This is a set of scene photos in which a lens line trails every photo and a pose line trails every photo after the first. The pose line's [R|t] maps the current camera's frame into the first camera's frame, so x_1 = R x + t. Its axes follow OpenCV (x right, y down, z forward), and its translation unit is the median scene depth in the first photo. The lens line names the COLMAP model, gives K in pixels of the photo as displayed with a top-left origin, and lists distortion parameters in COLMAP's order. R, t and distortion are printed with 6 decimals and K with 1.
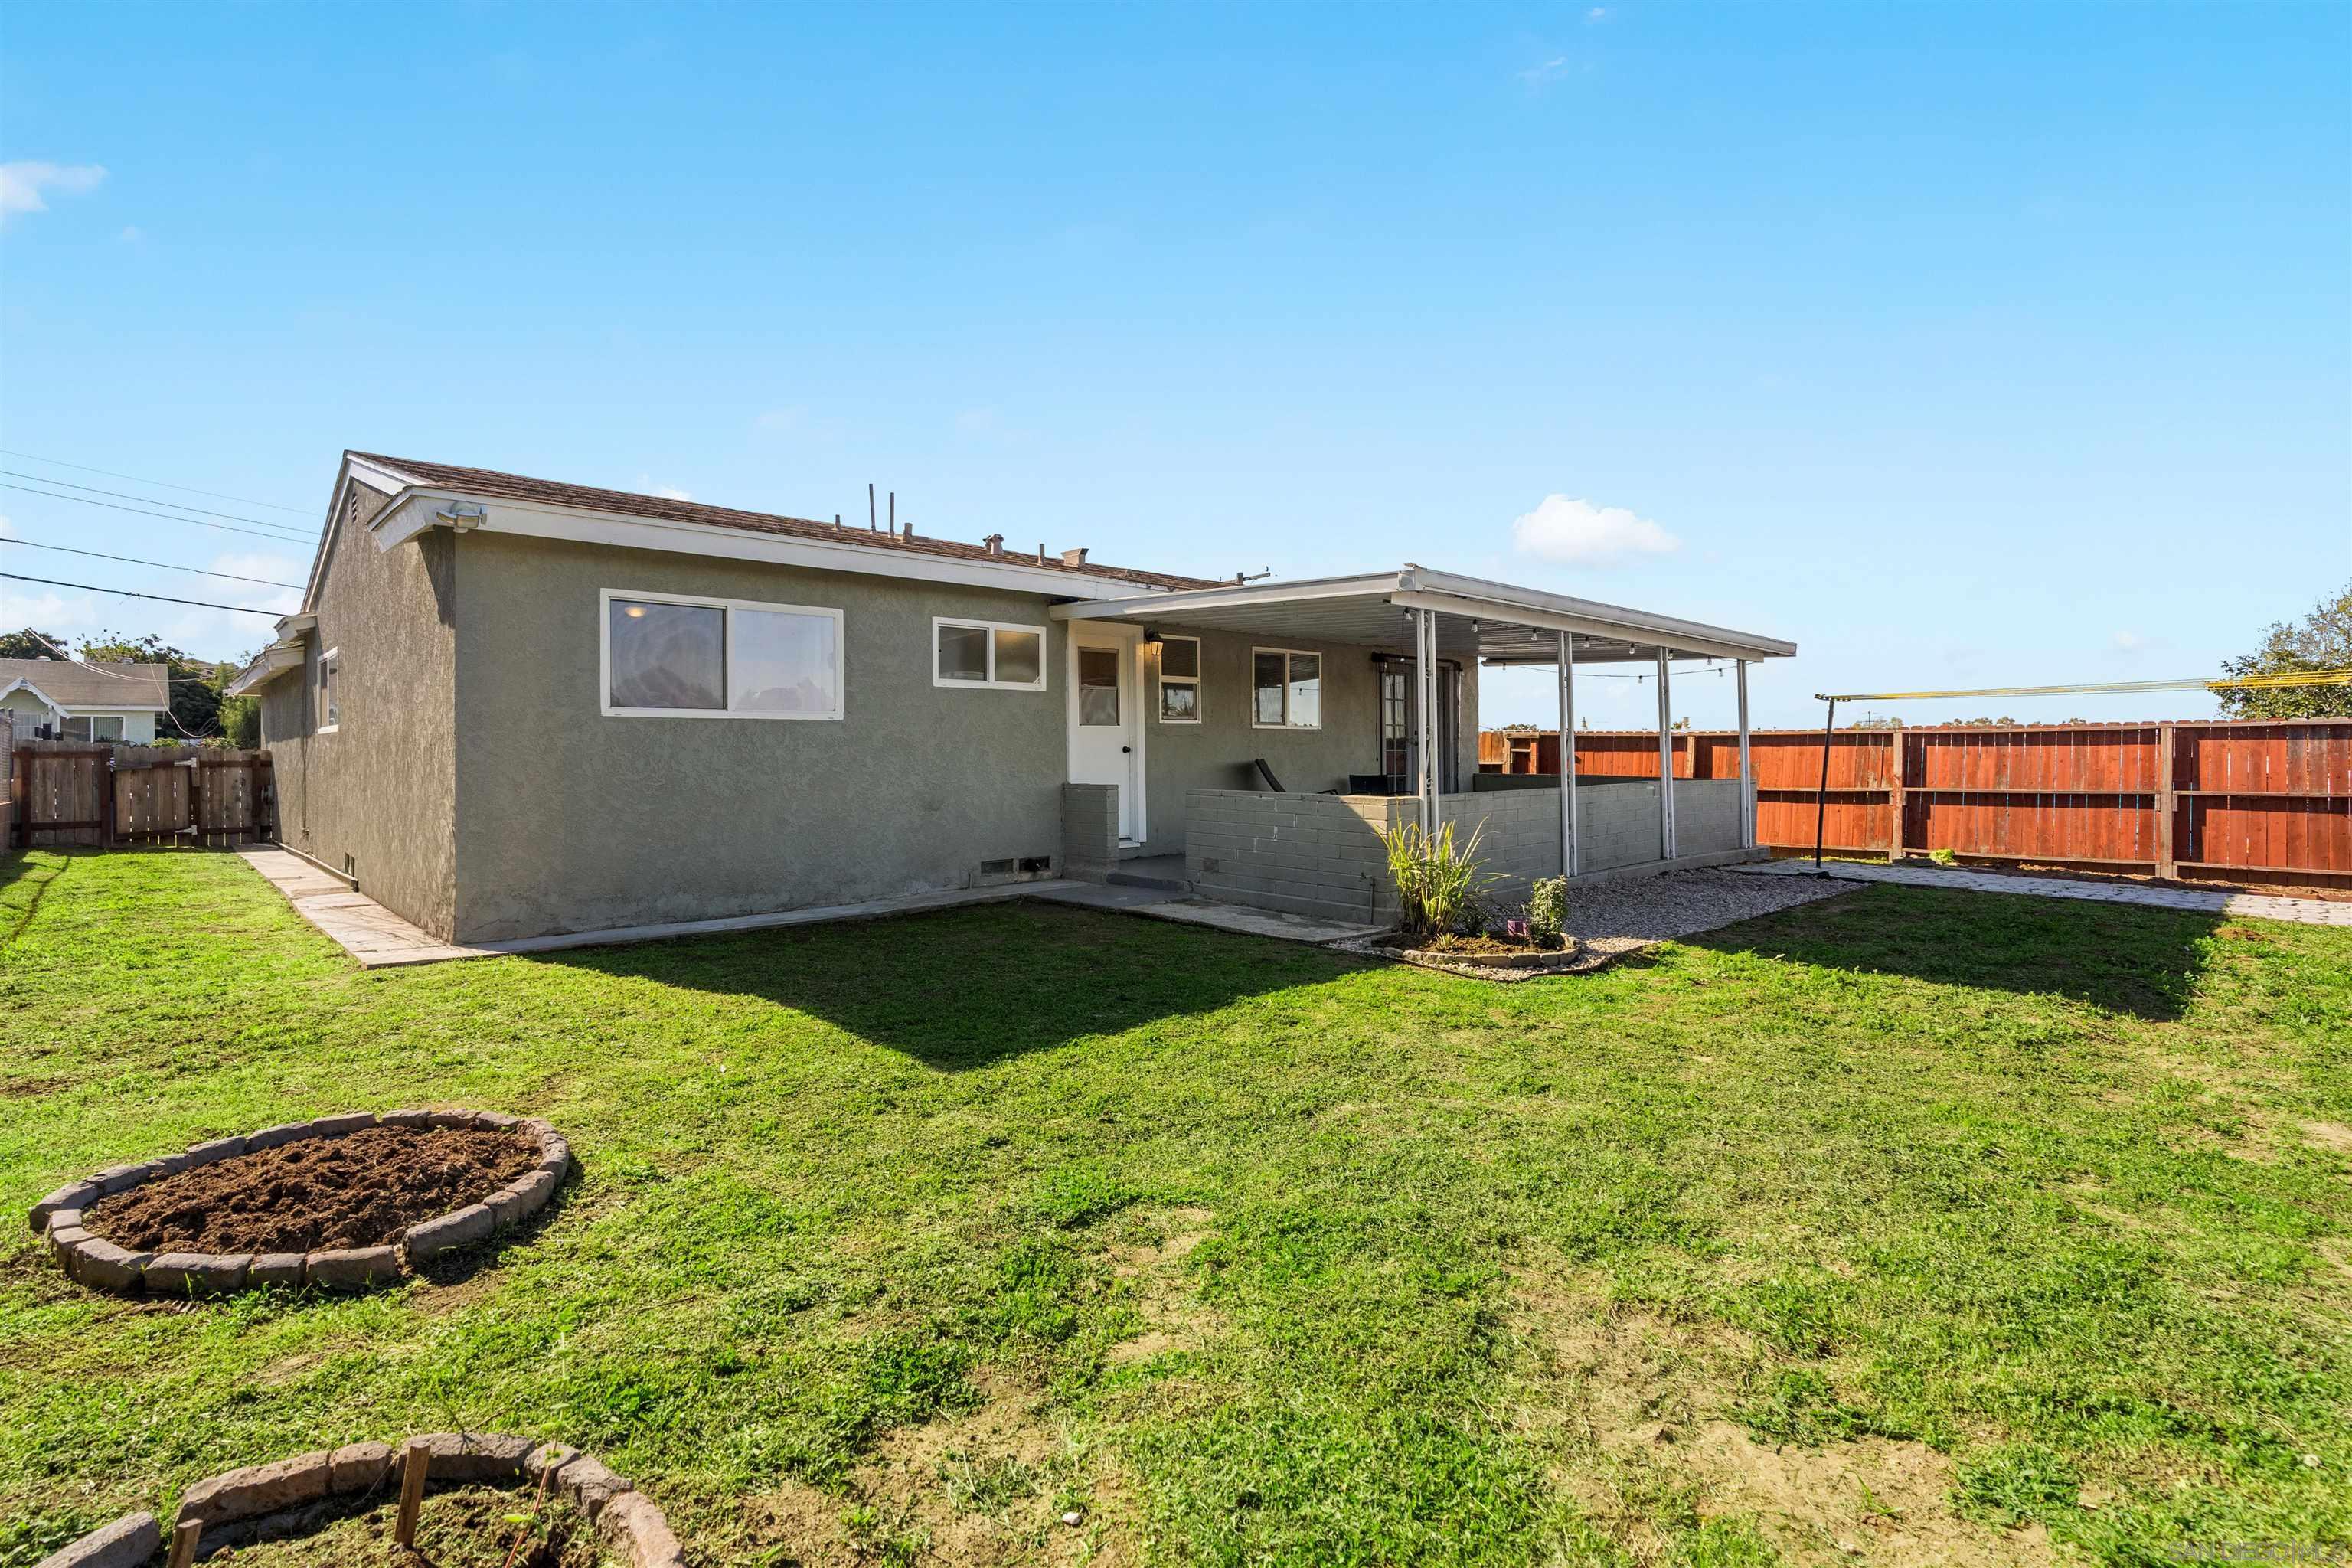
lens RADIAL K [[1064.7, 0, 1165.8], [0, 1064.7, 764.2], [0, 0, 1]] dist [-0.009486, -0.000185]
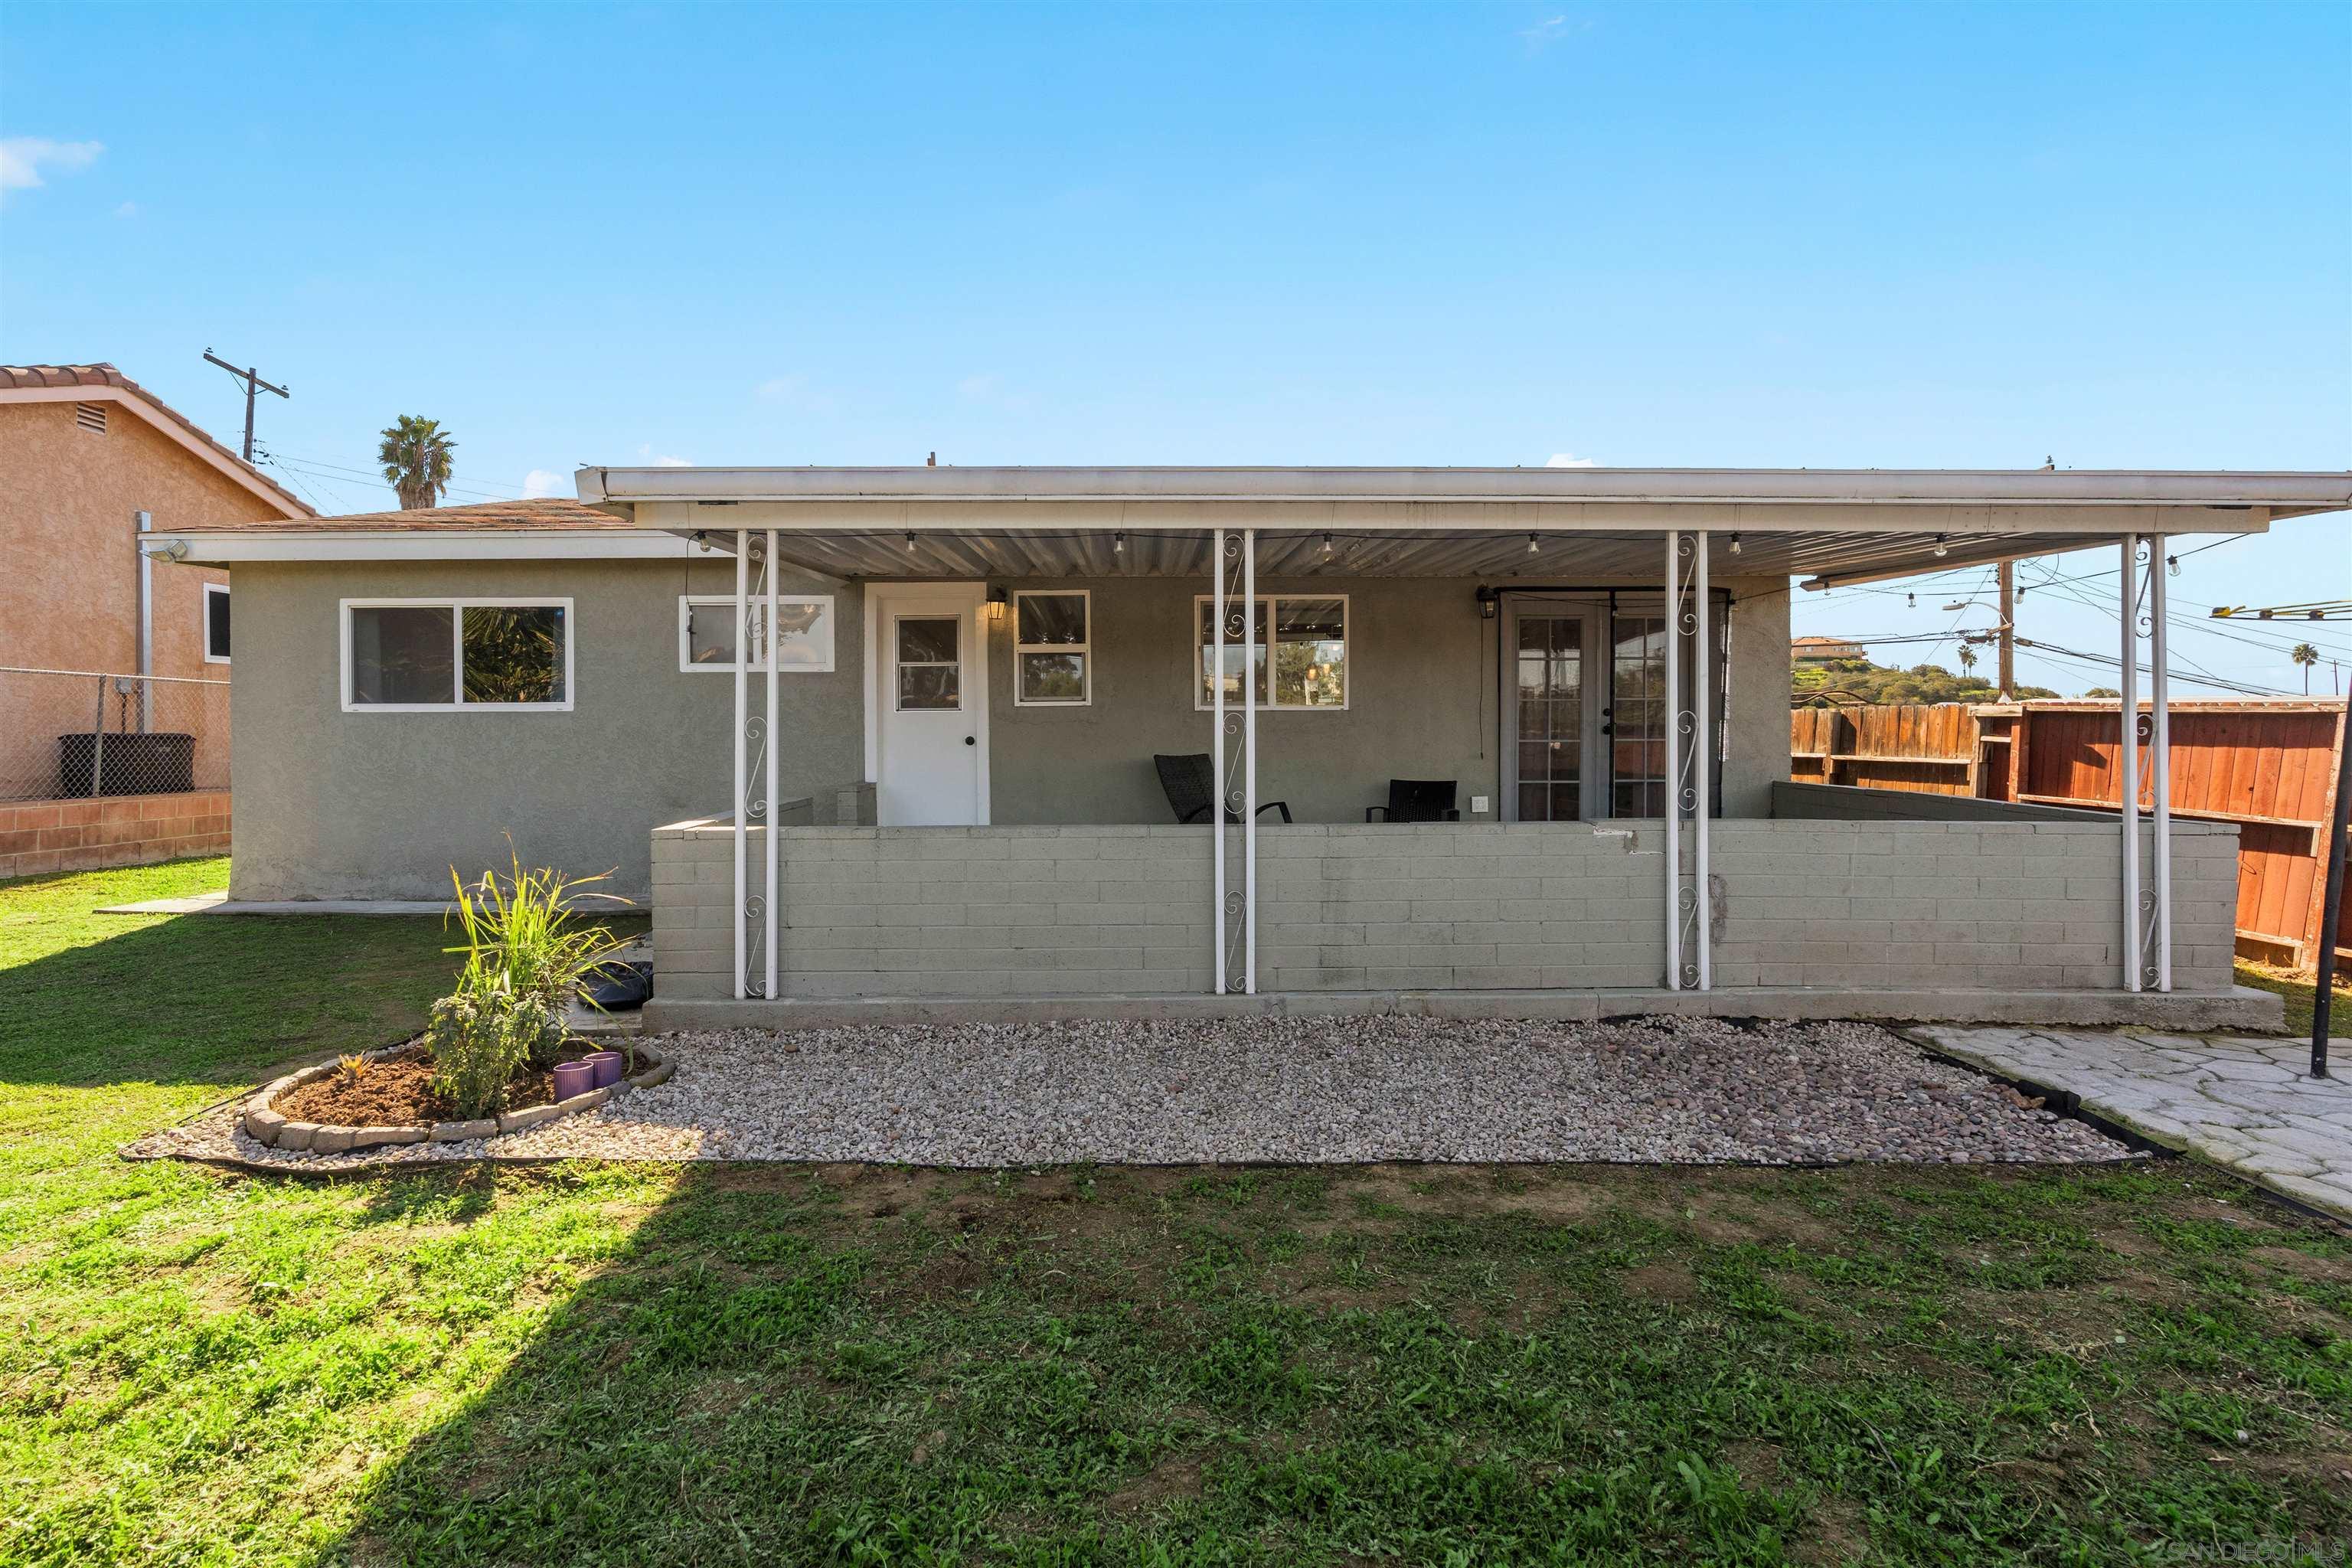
lens RADIAL K [[1064.7, 0, 1171.6], [0, 1064.7, 737.1], [0, 0, 1]] dist [-0.009486, -0.000185]
pose [[0.748353, 0.009308, -0.663236, 0.609964], [-0.007991, 0.999955, 0.005016, -0.021823], [0.663253, 0.001546, 0.748394, 0.513259]]
